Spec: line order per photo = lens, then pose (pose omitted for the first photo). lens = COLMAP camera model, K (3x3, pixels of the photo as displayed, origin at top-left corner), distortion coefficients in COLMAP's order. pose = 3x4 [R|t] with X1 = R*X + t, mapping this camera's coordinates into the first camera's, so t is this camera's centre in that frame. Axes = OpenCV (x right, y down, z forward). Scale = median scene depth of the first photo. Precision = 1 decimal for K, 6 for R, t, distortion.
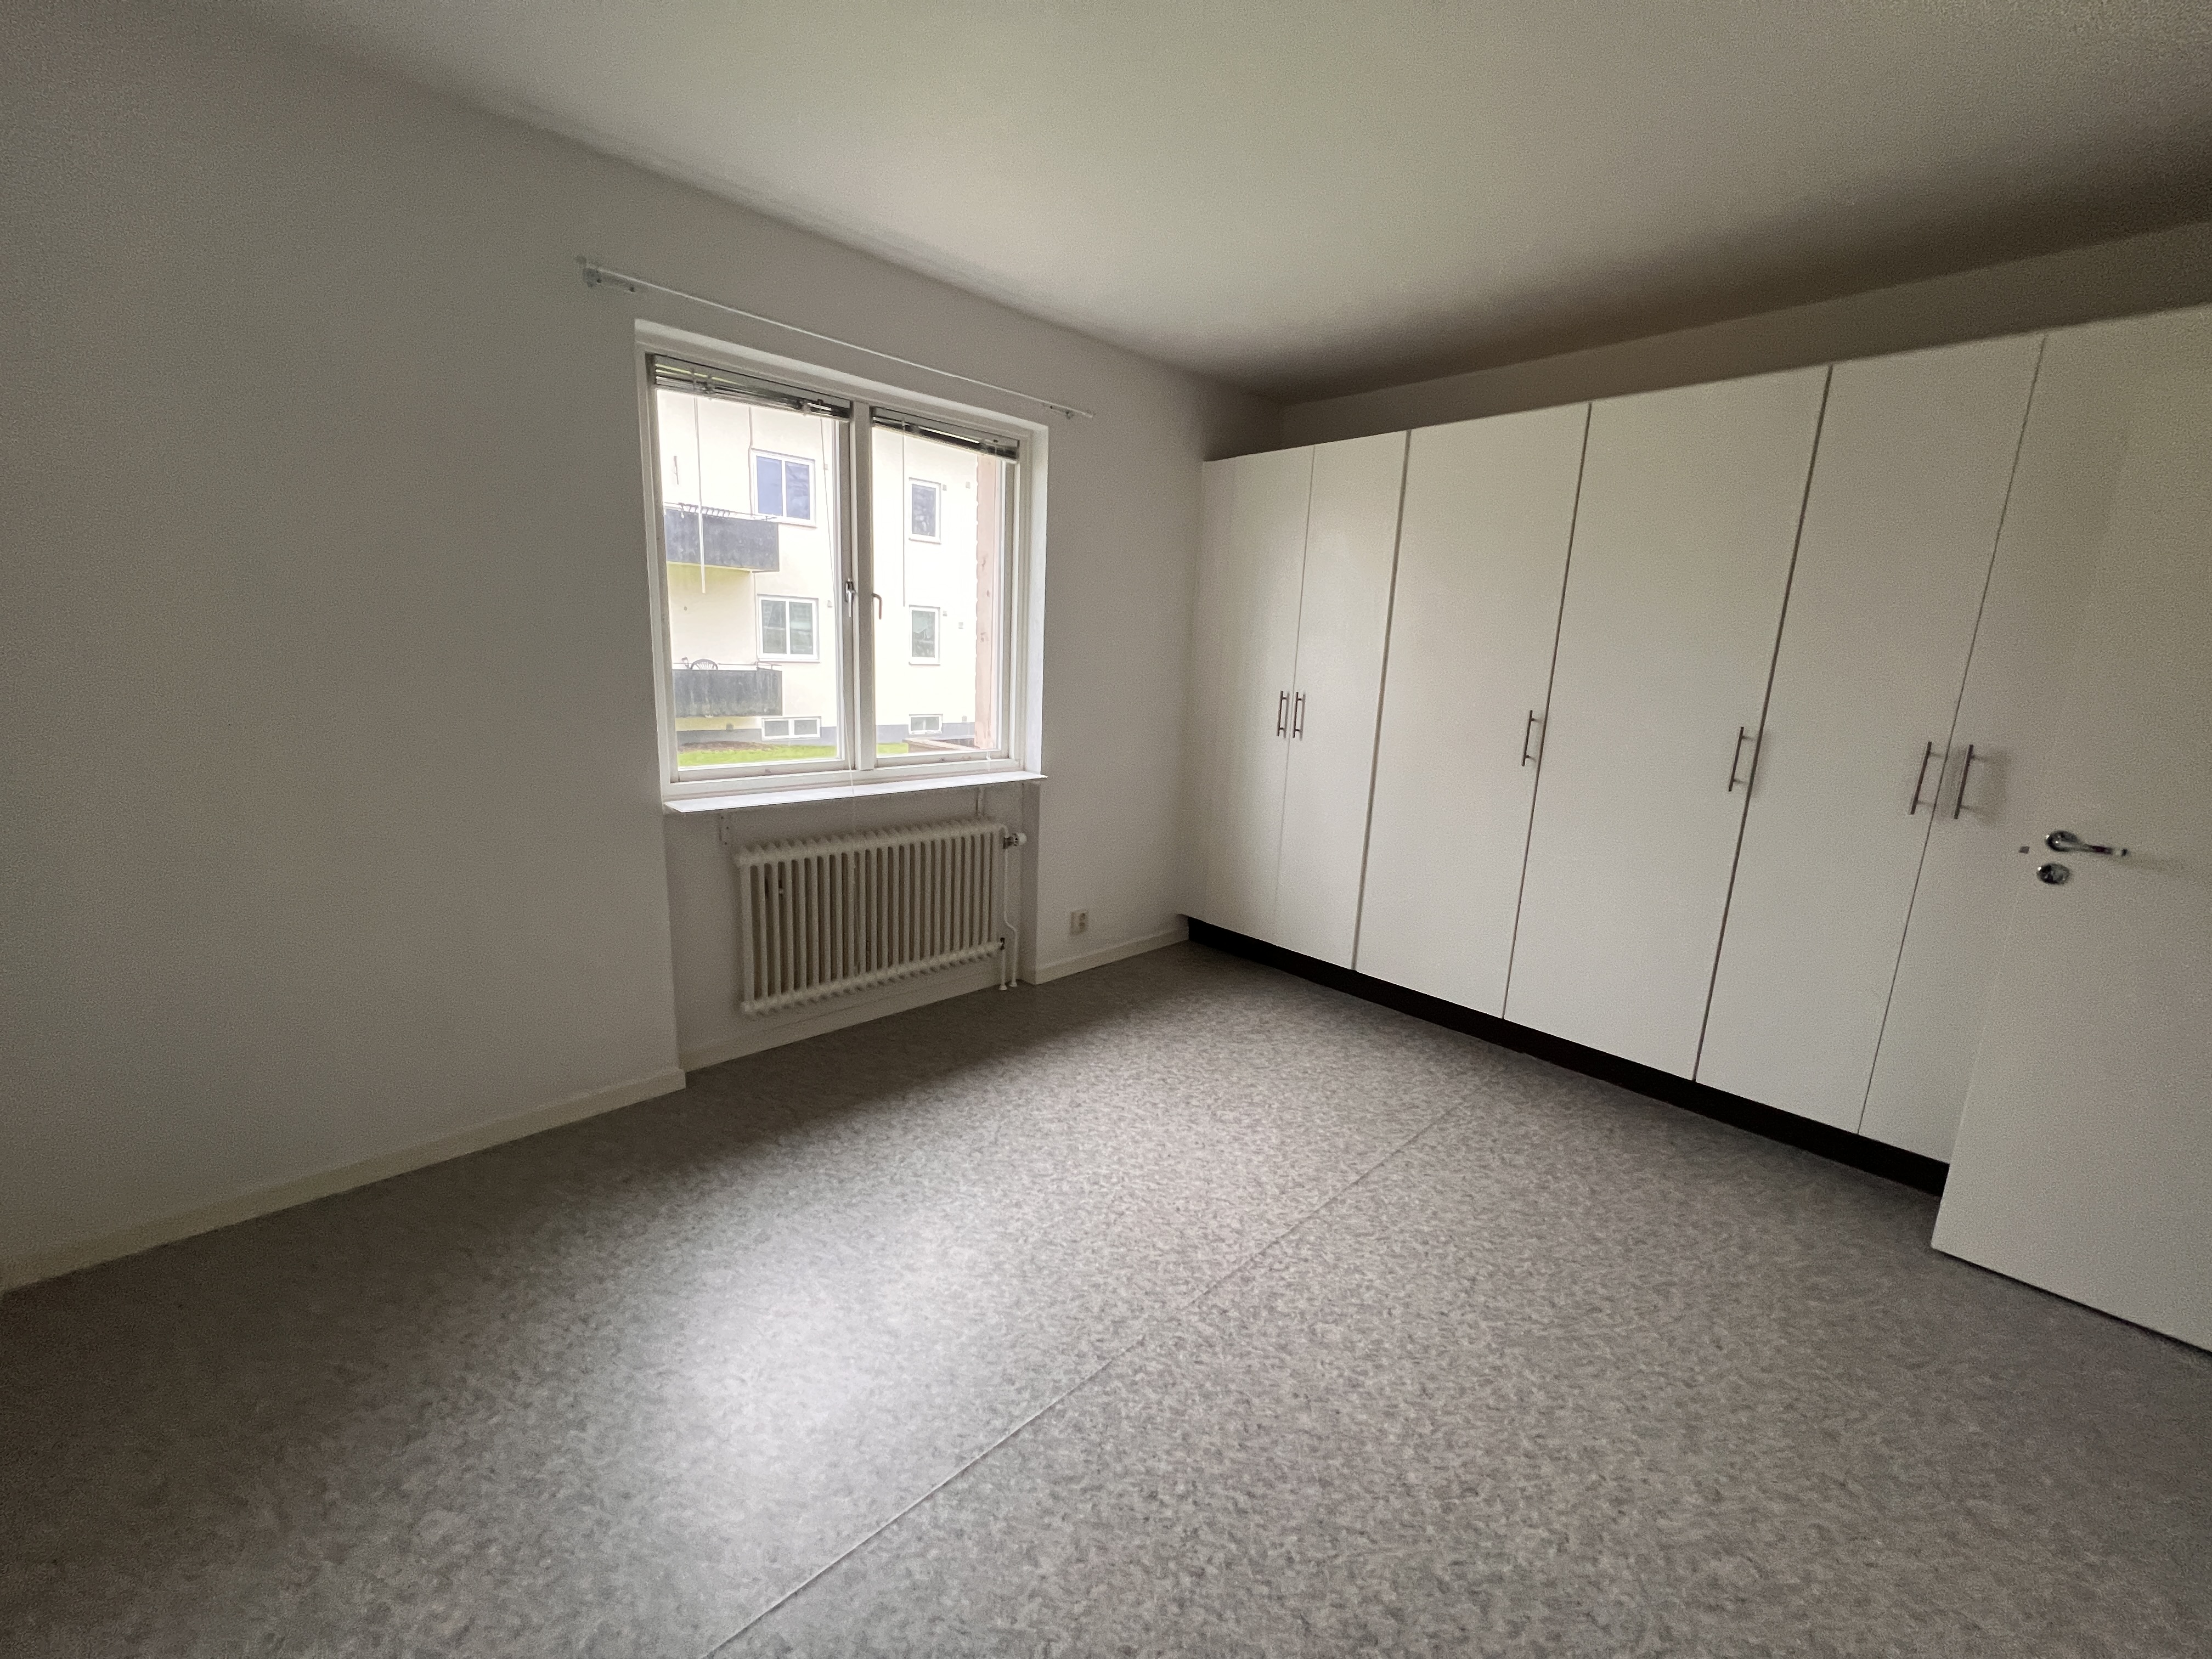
lens RADIAL K [[887.8, 0, 1108.5], [0, 887.8, 816.7], [0, 0, 1]] dist [0.000303, 0.000574]
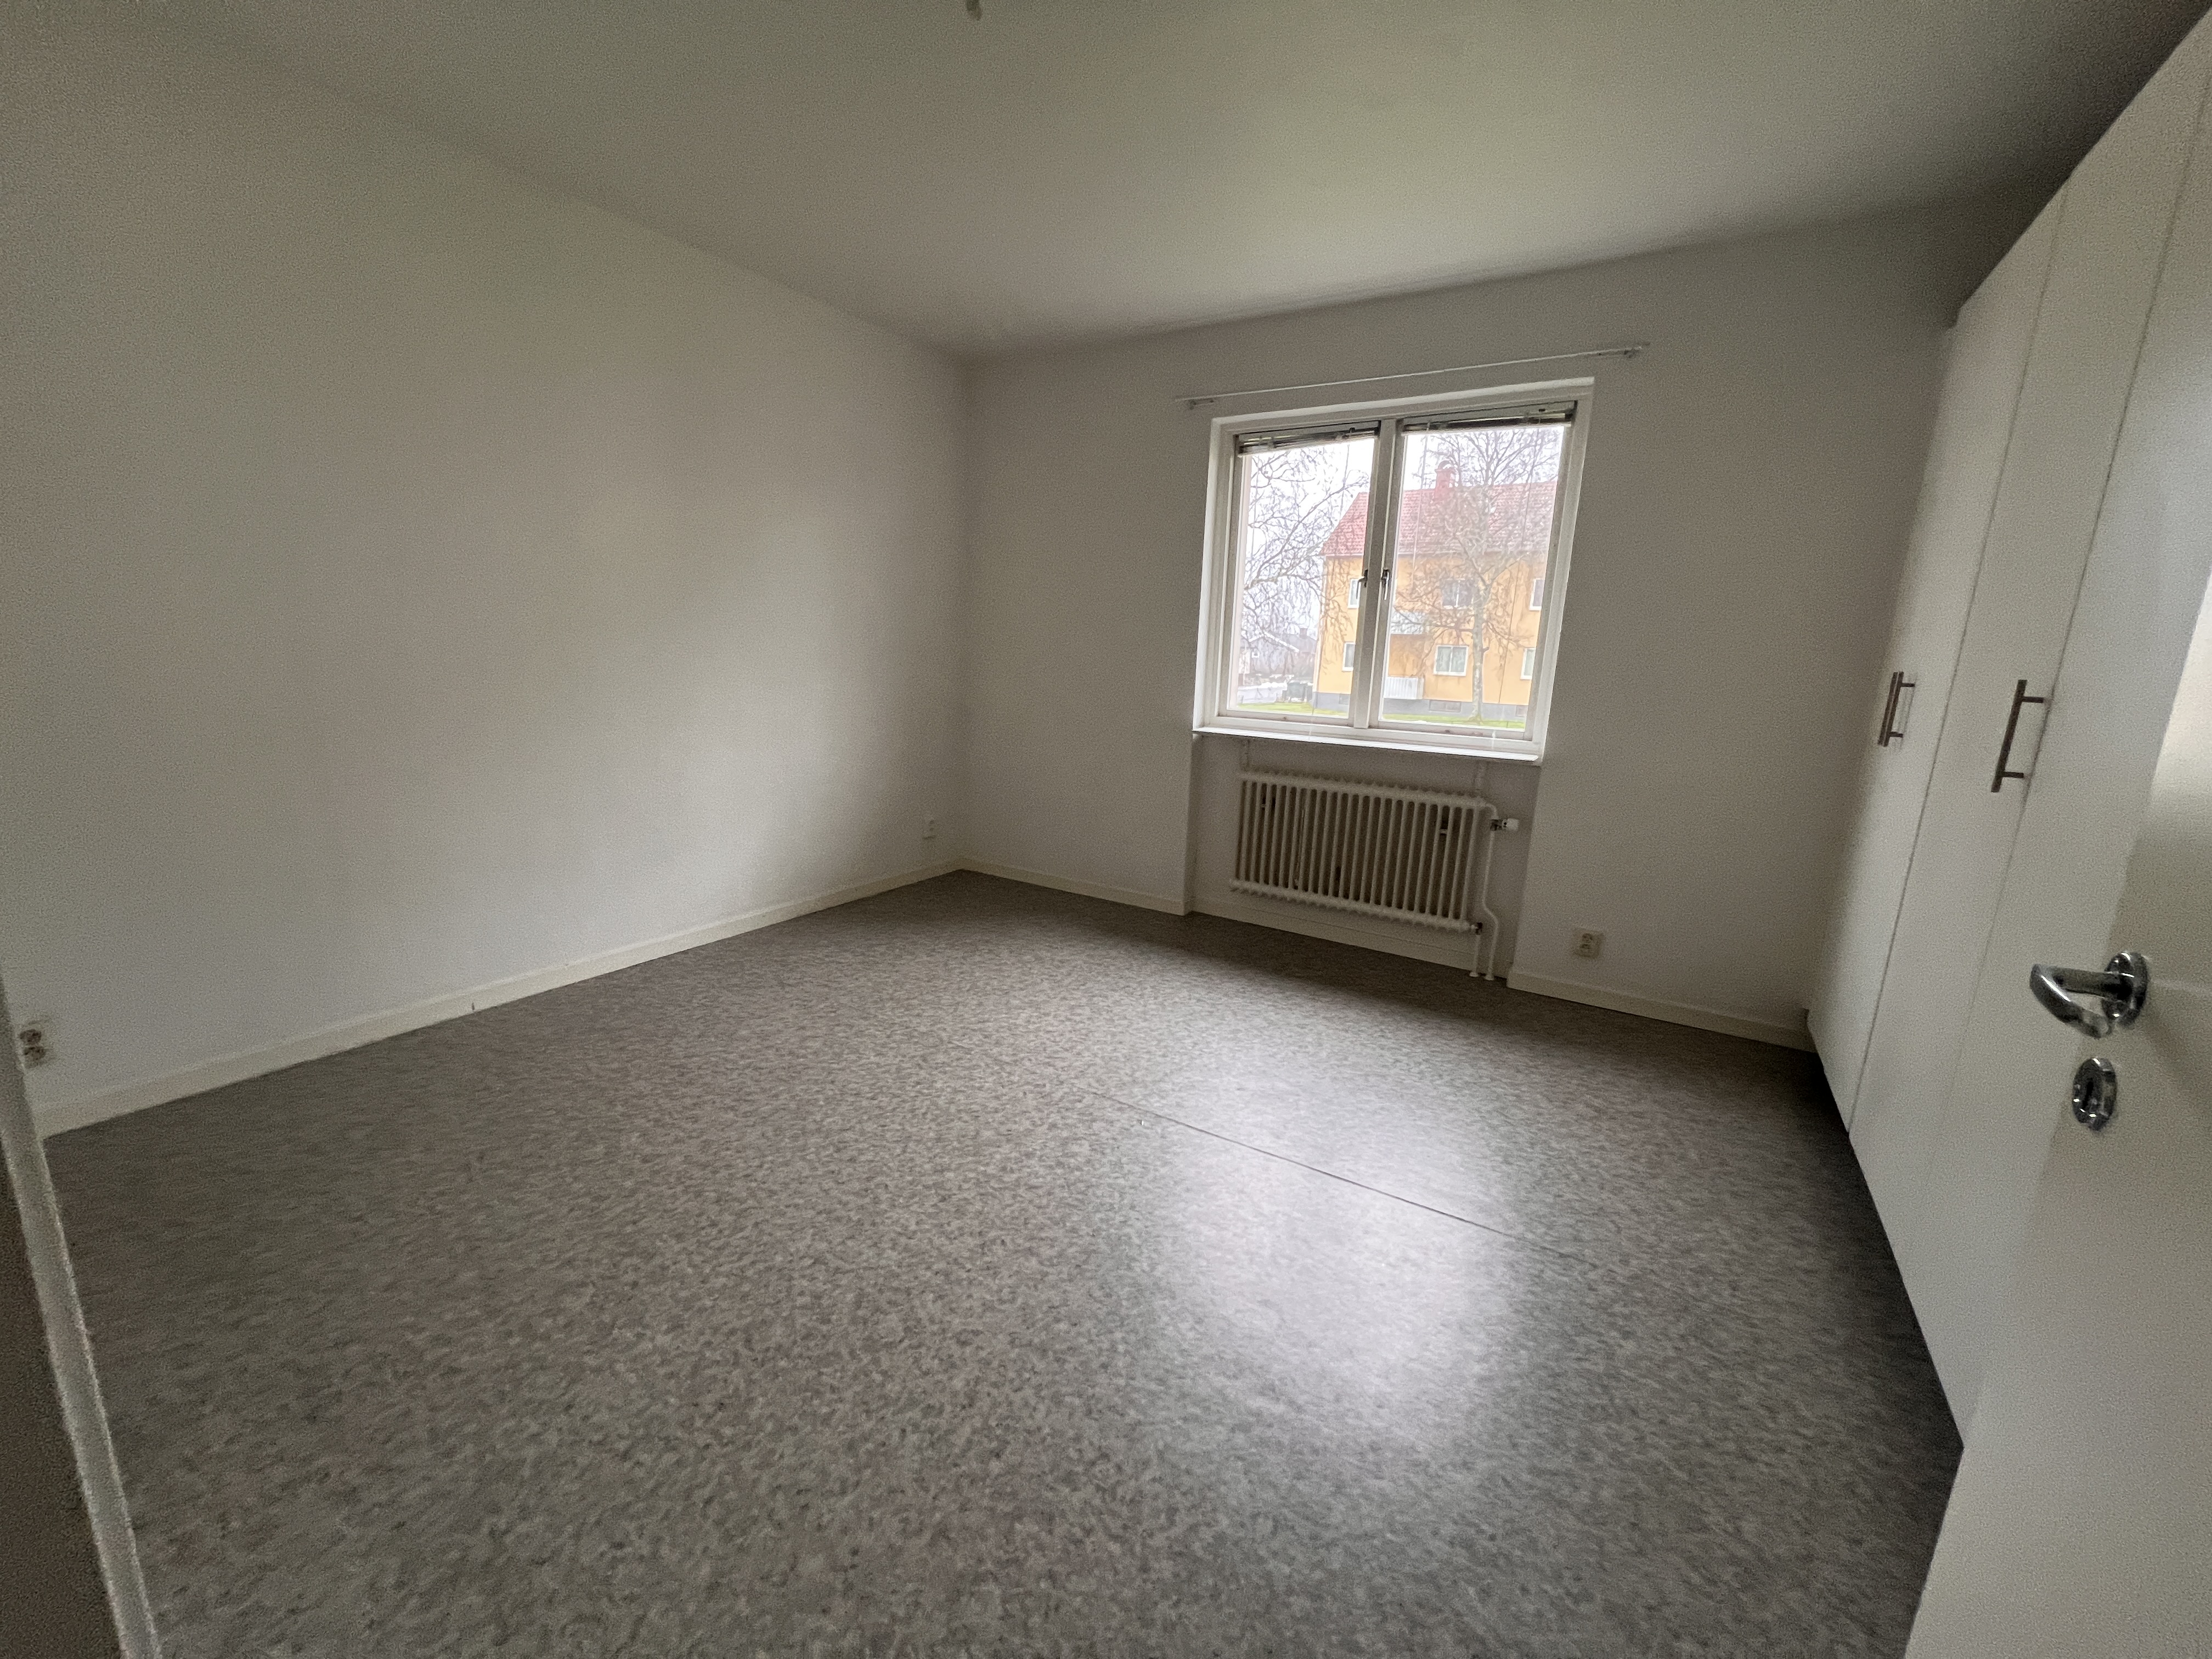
lens RADIAL K [[893.4, 0, 1099.8], [0, 893.4, 829.7], [0, 0, 1]] dist [-0.010165, 0.000151]
pose [[0.232457, 0.166242, -0.958294, 0.856538], [-0.208903, 0.970823, 0.117741, 0.011428], [0.949907, 0.172821, 0.260403, 0.408308]]
